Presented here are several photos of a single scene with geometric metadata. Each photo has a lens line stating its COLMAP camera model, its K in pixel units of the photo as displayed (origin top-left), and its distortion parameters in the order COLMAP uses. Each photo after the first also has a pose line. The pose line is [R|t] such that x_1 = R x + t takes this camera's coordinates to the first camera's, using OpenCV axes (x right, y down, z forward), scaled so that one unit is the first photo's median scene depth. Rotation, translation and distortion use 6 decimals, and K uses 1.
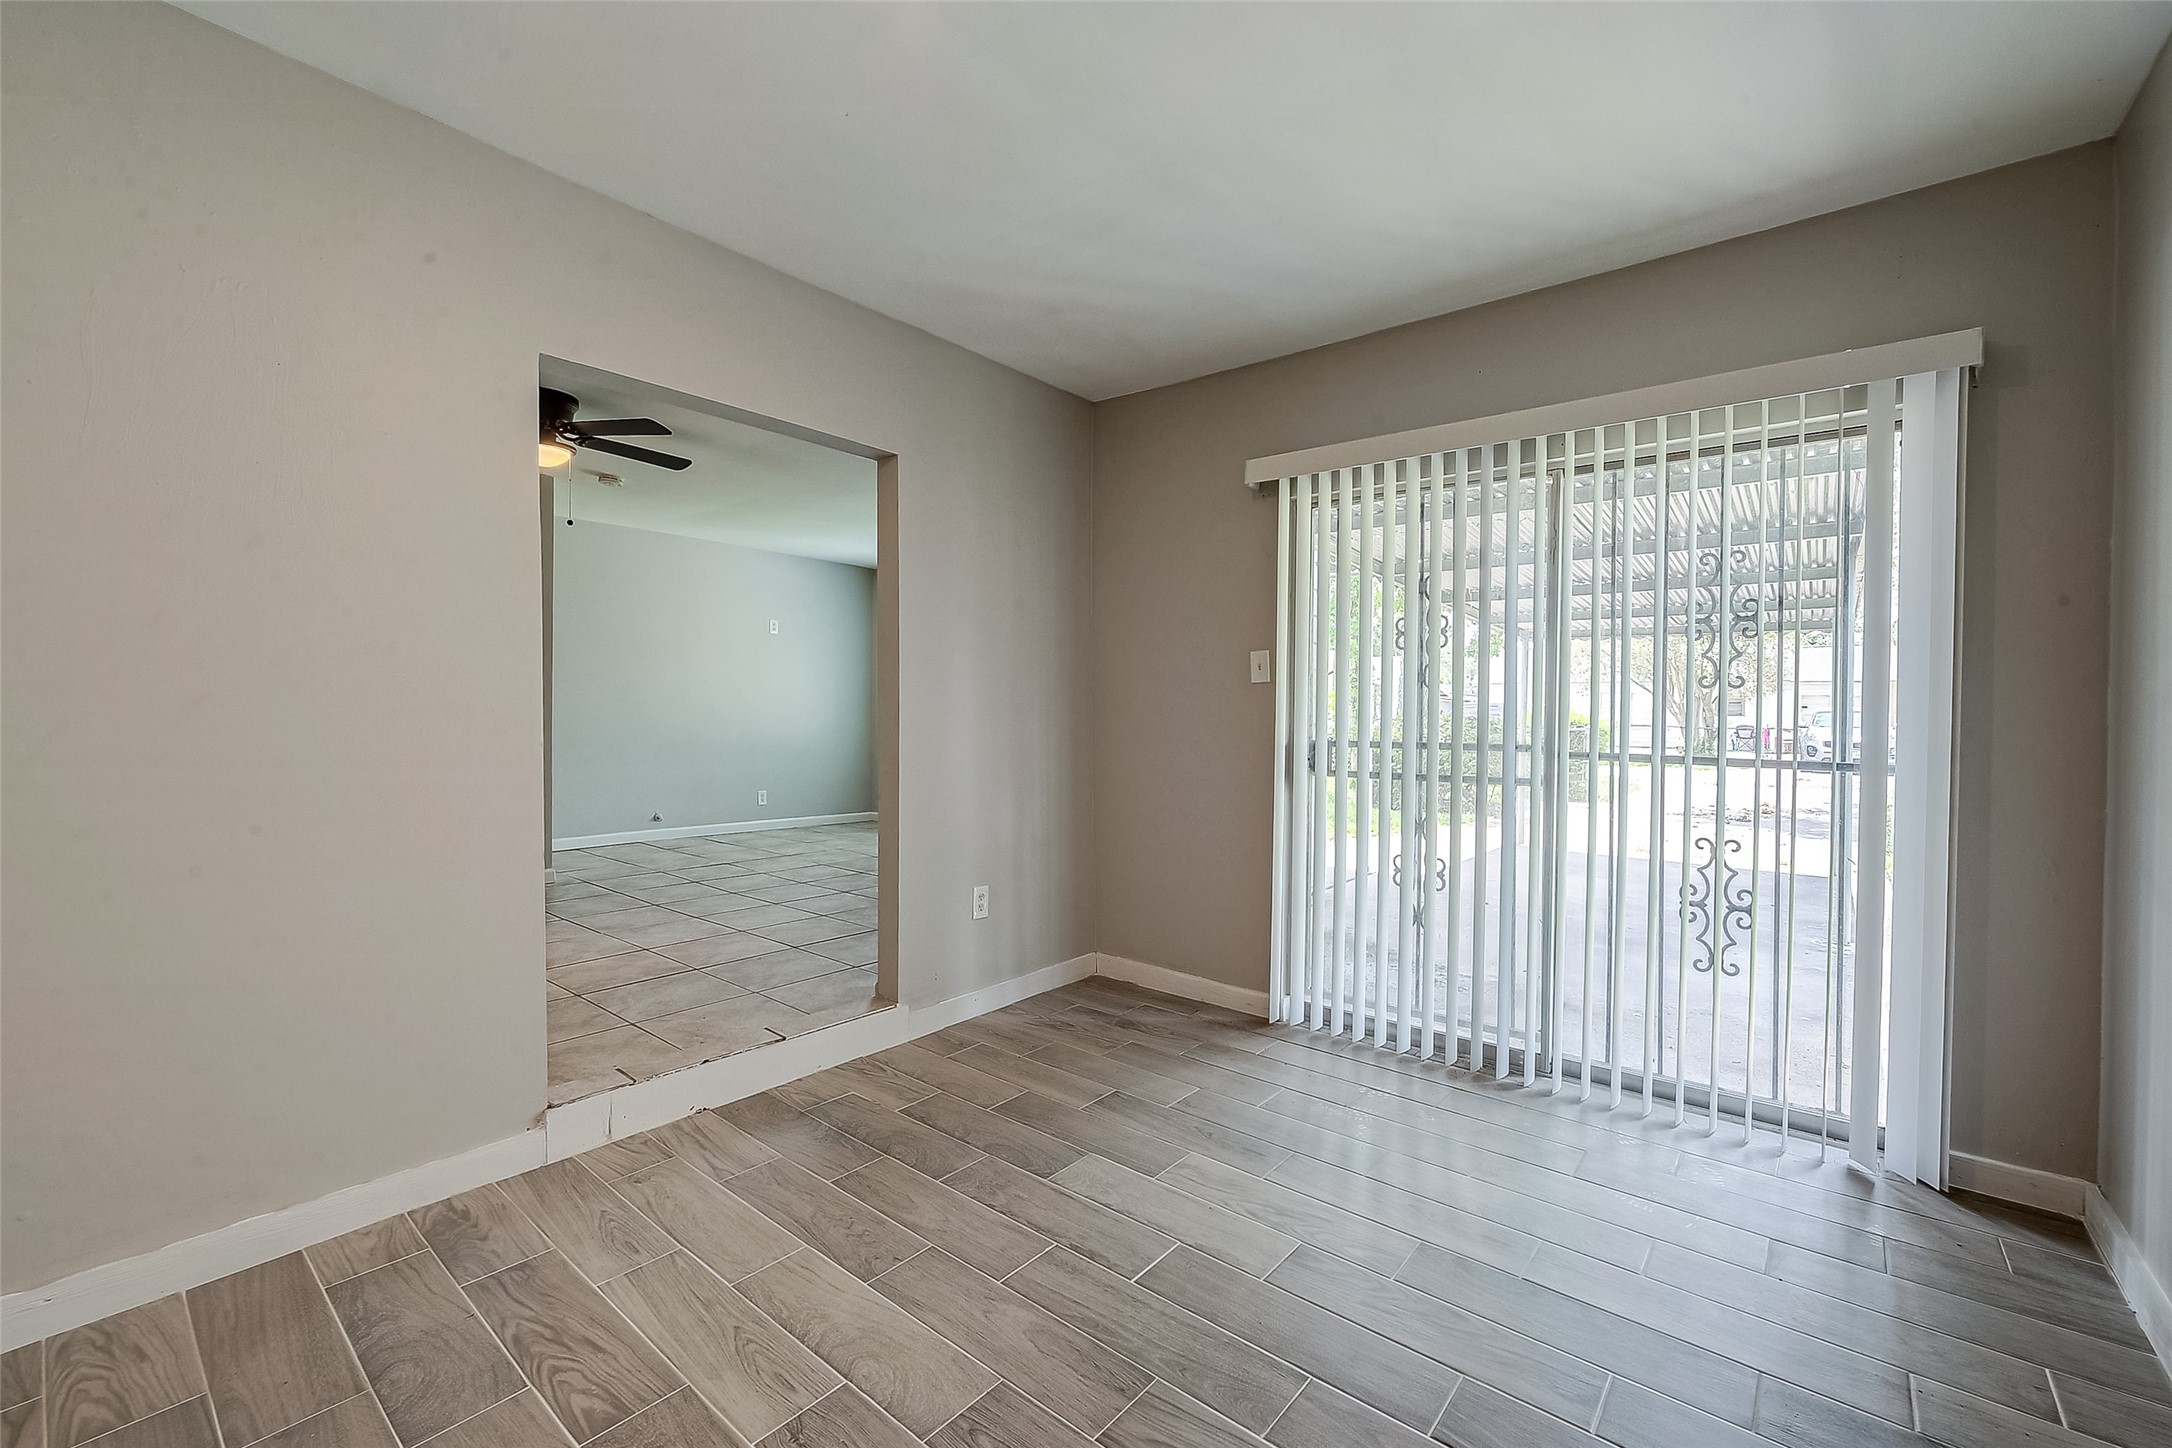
lens RADIAL K [[896.7, 0, 1086.0], [0, 896.7, 724.0], [0, 0, 1]] dist [-0.000508, -0.000068]
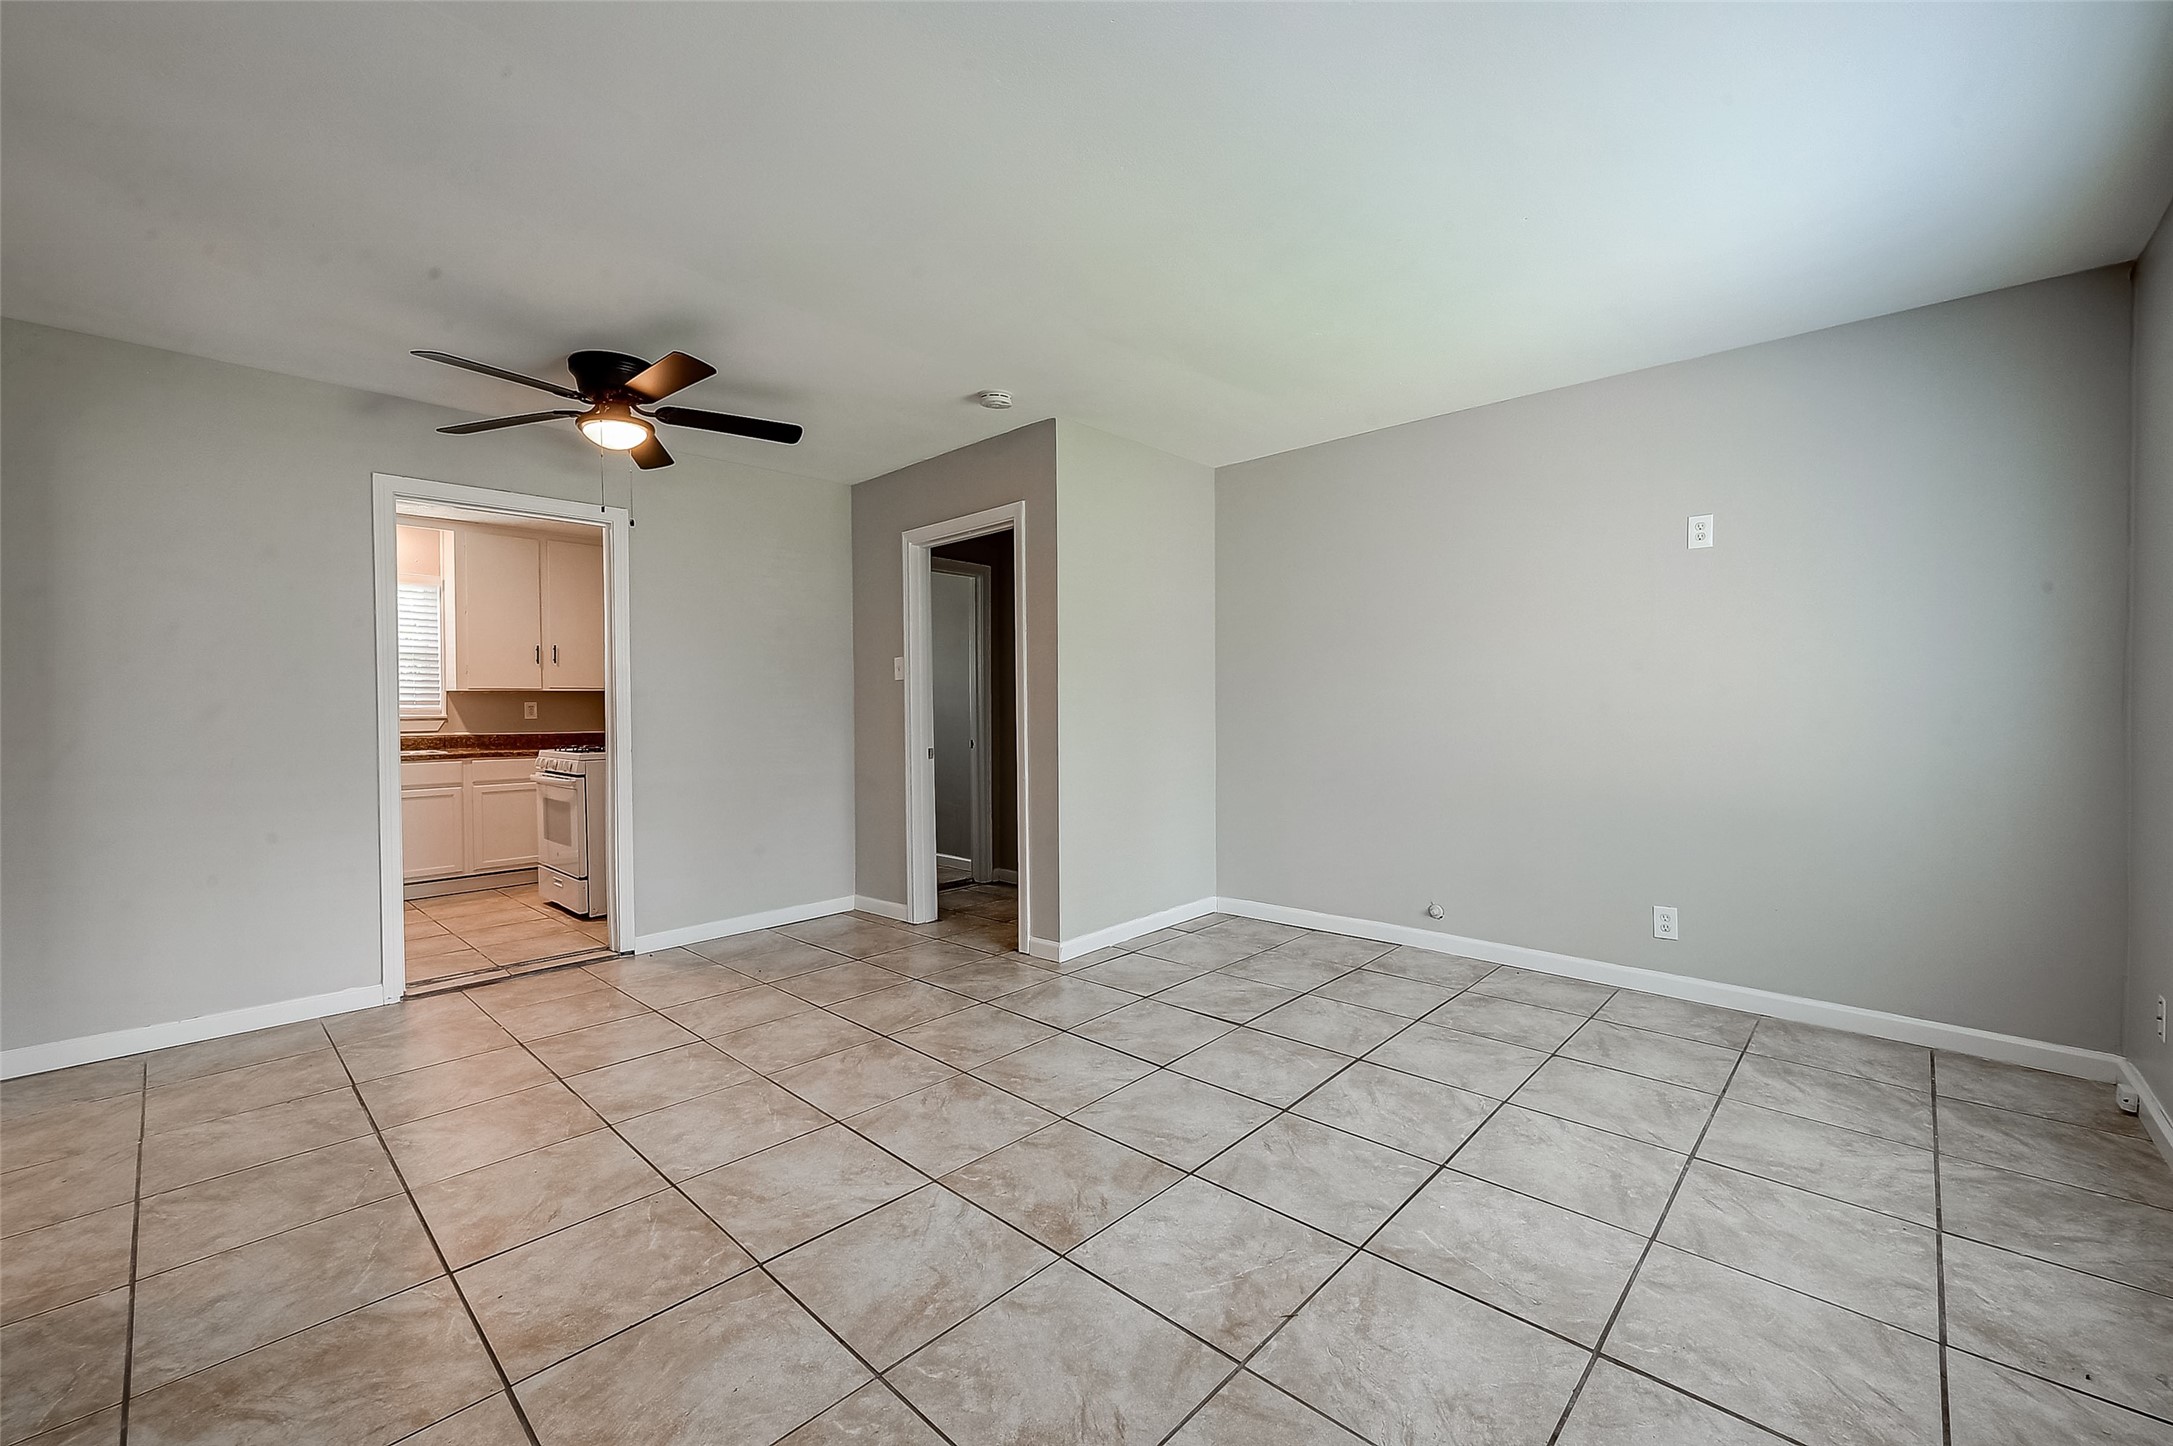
lens RADIAL K [[875.2, 0, 1092.1], [0, 875.2, 727.6], [0, 0, 1]] dist [-0.001223, -0.000185]
pose [[-0.061566, 0.010293, -0.998050, 0.230376], [-0.002041, 0.999943, 0.010439, -0.047605], [0.998101, 0.002680, -0.061541, 1.958707]]
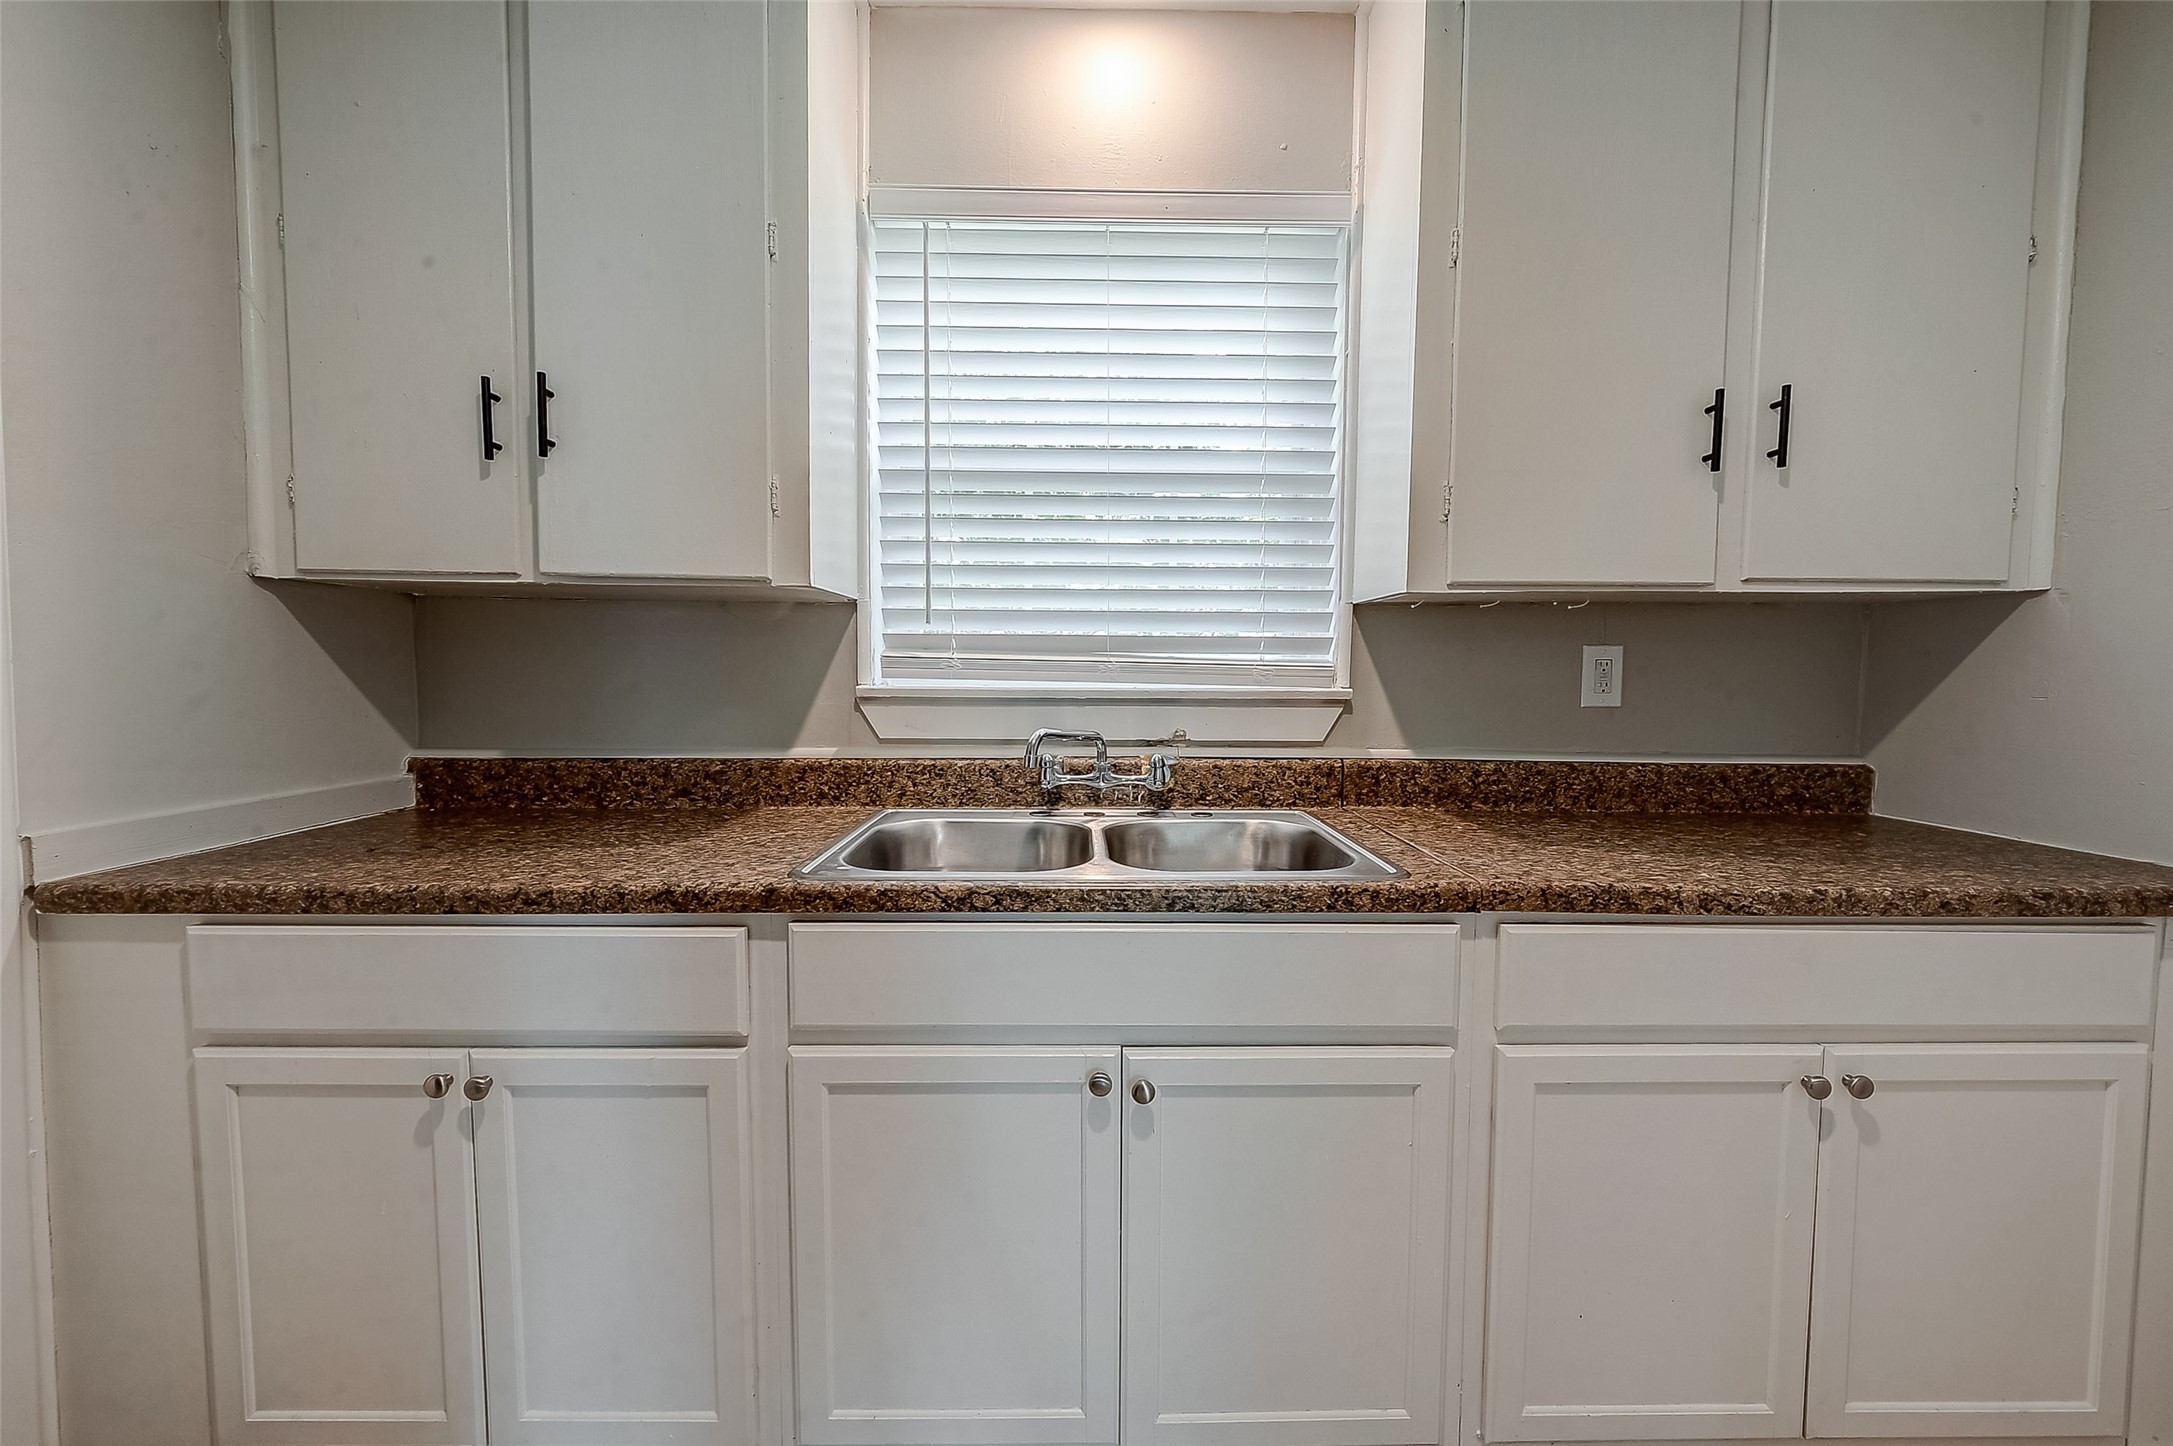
lens RADIAL K [[858.3, 0, 1093.0], [0, 858.3, 715.7], [0, 0, 1]] dist [-0.000405, -0.000300]
pose [[-0.766552, 0.017332, -0.641948, -1.181679], [-0.020684, 0.998451, 0.051656, -0.059757], [0.641849, 0.052875, -0.765006, 0.688233]]
